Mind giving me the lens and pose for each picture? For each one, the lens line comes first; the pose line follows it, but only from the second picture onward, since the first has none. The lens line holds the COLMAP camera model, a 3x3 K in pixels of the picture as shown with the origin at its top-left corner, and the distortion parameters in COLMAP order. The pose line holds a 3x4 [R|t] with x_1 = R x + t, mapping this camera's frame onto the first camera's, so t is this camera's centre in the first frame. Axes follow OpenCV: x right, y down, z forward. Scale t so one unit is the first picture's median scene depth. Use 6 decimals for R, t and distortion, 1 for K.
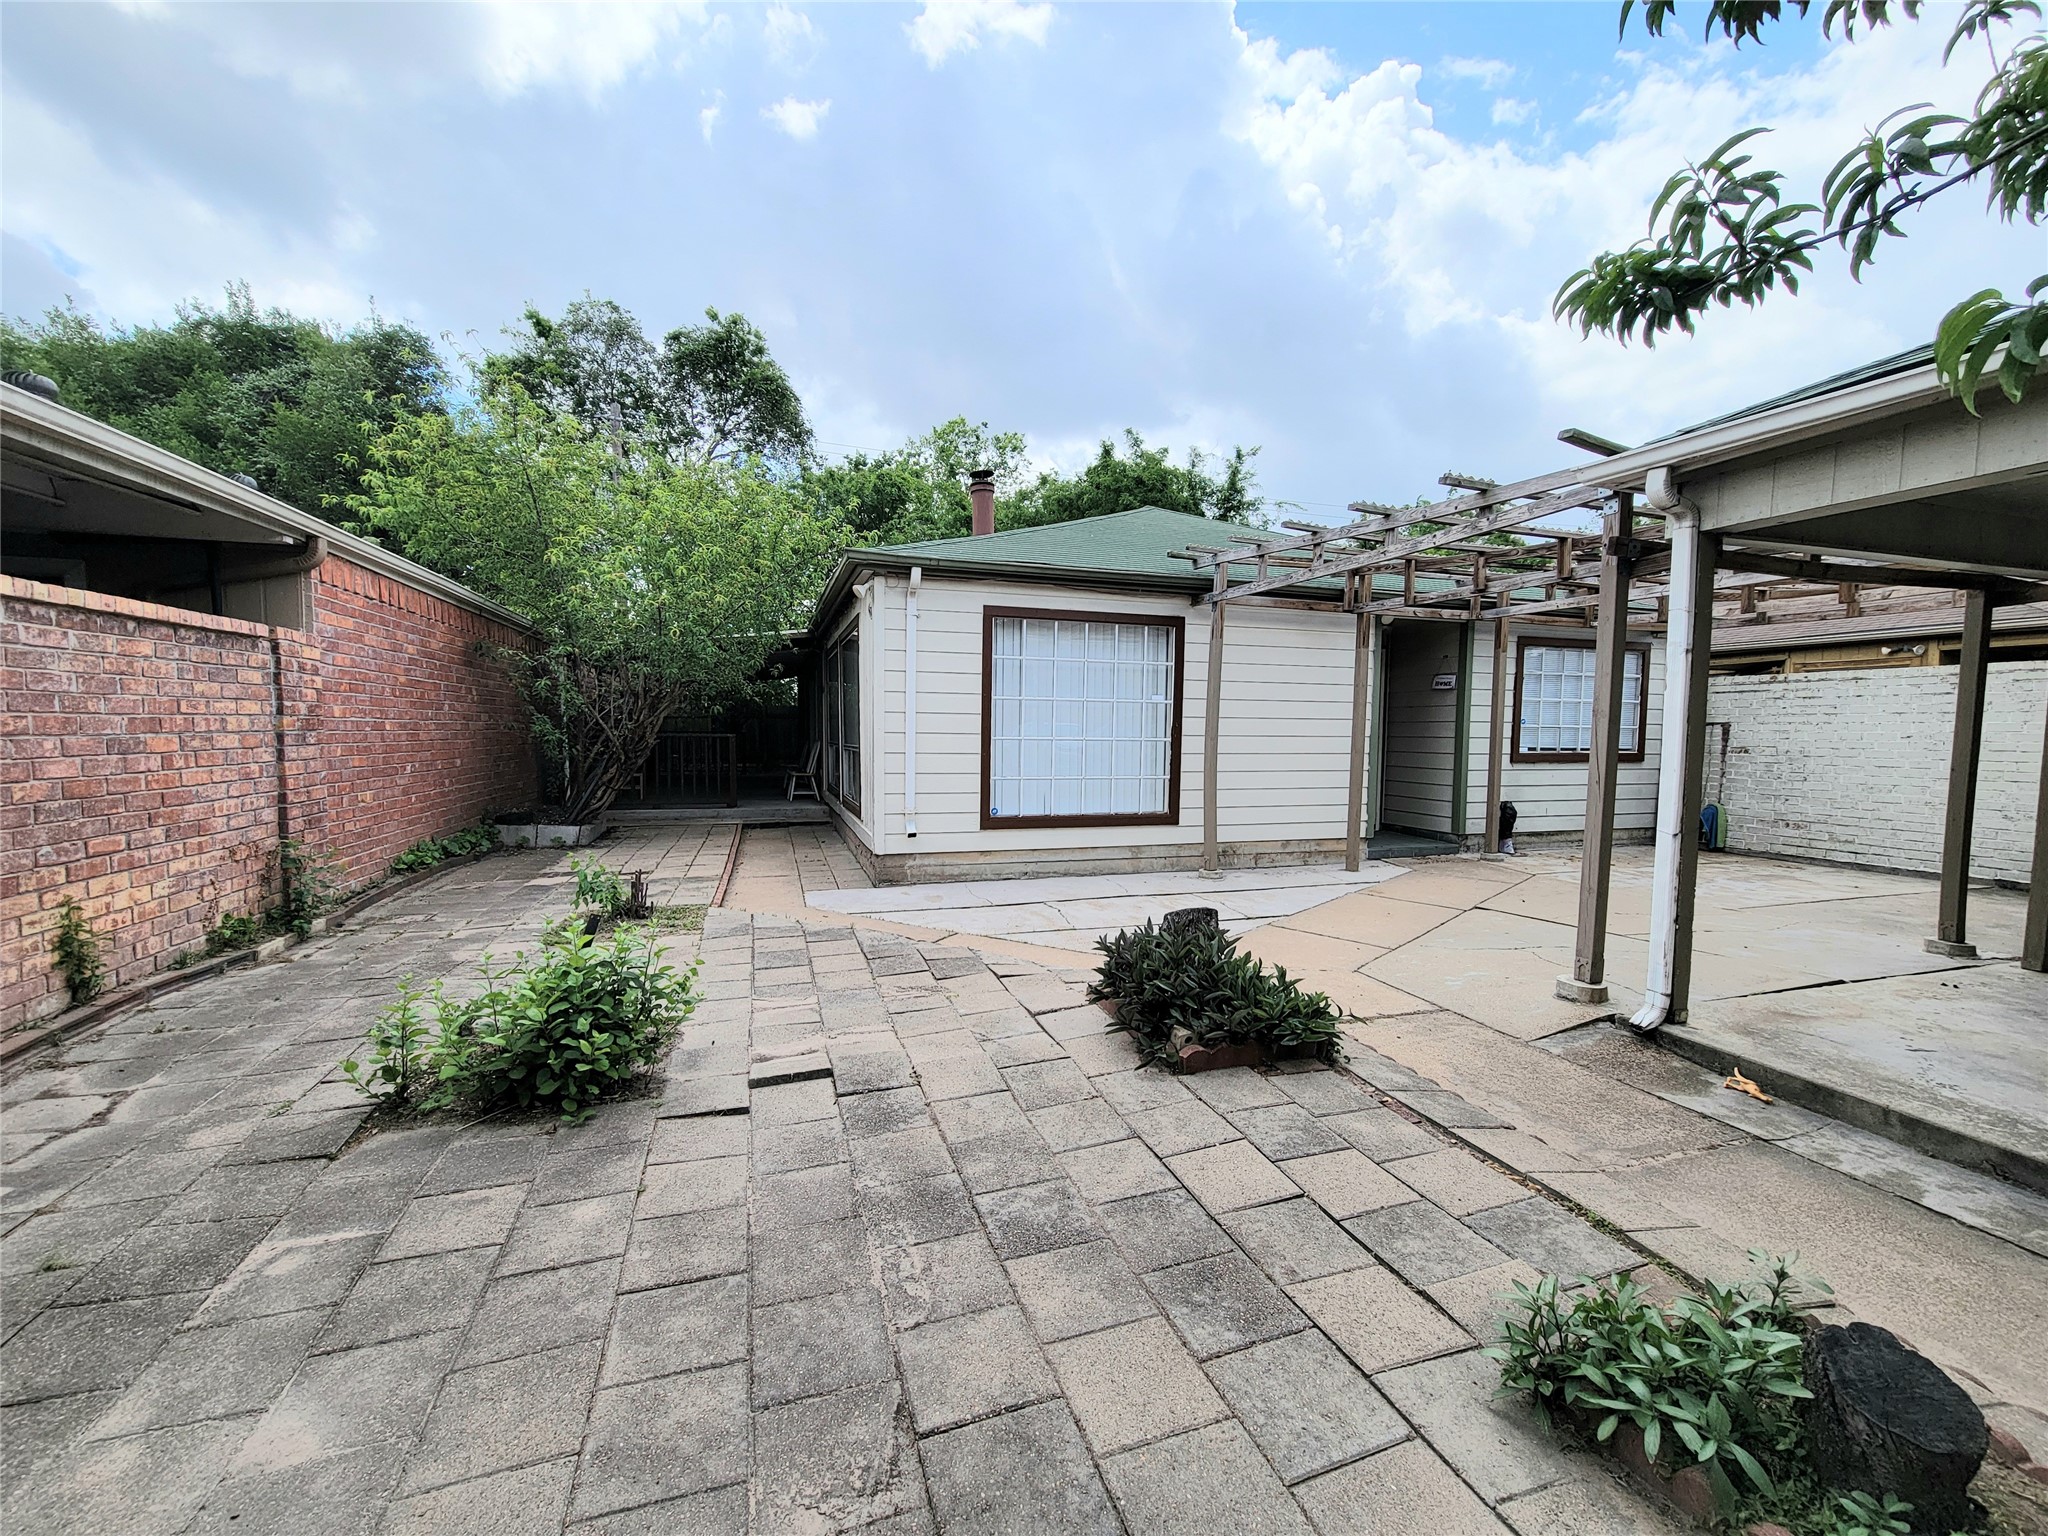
lens RADIAL K [[835.1, 0, 1018.2], [0, 835.1, 771.0], [0, 0, 1]] dist [-0.002437, -0.001138]
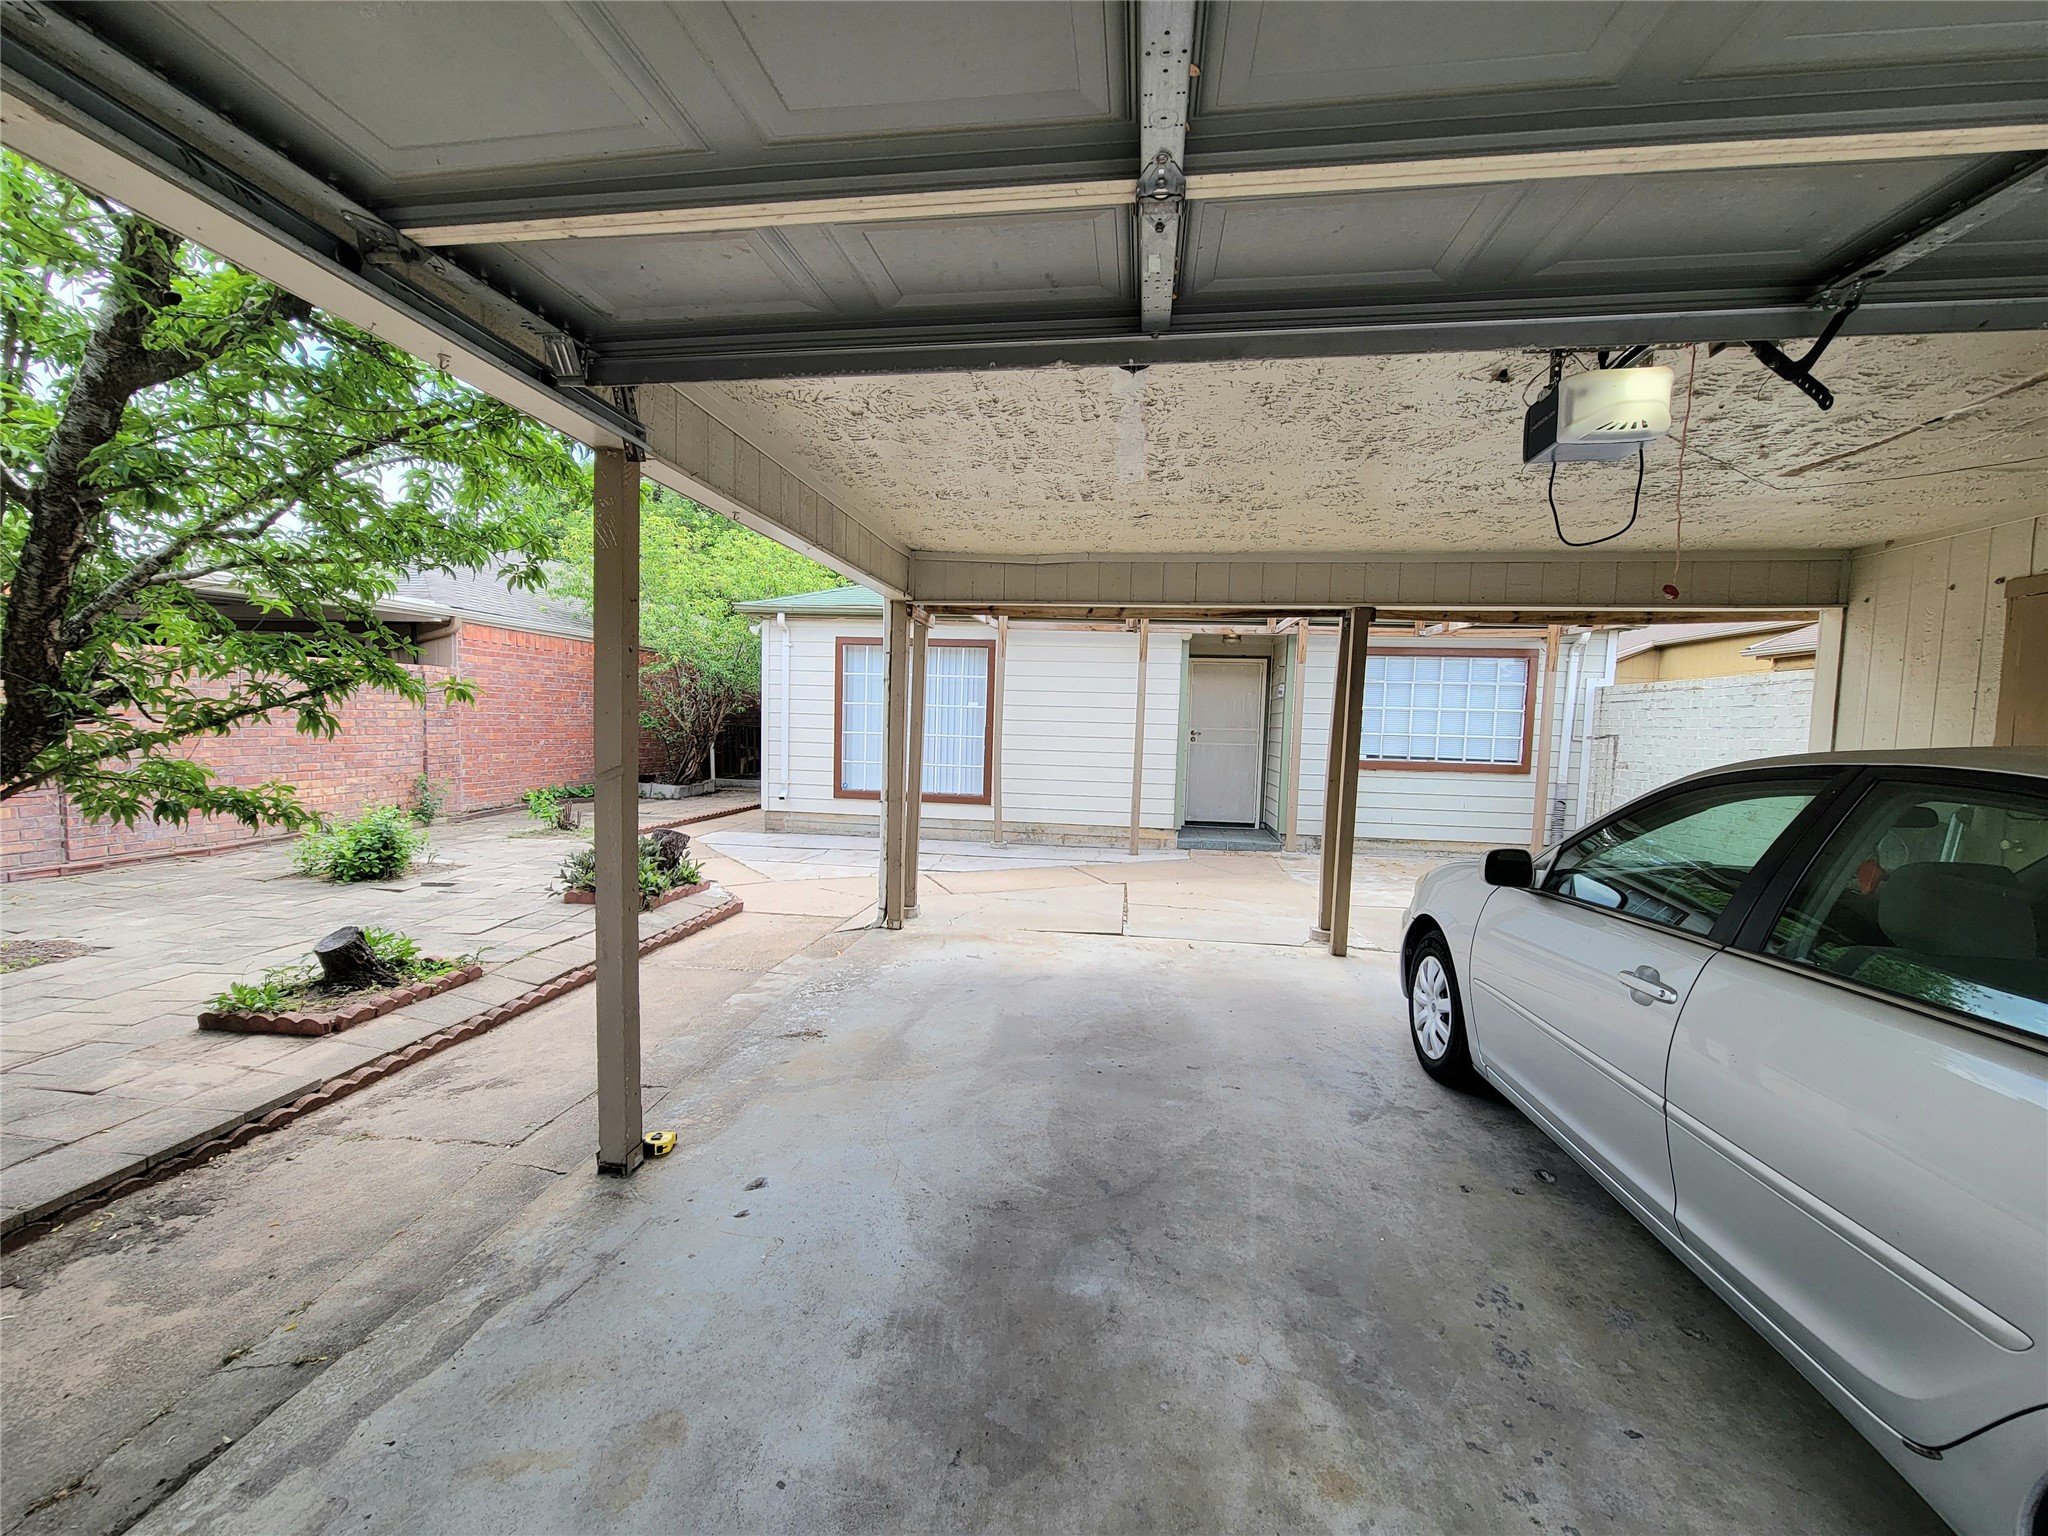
lens RADIAL K [[835.1, 0, 1023.0], [0, 835.1, 774.8], [0, 0, 1]] dist [-0.002437, -0.001138]
pose [[0.907782, 0.043291, -0.417202, 0.834478], [-0.041069, 0.999054, 0.014307, -0.001228], [0.417426, 0.004146, 0.908701, -0.132097]]
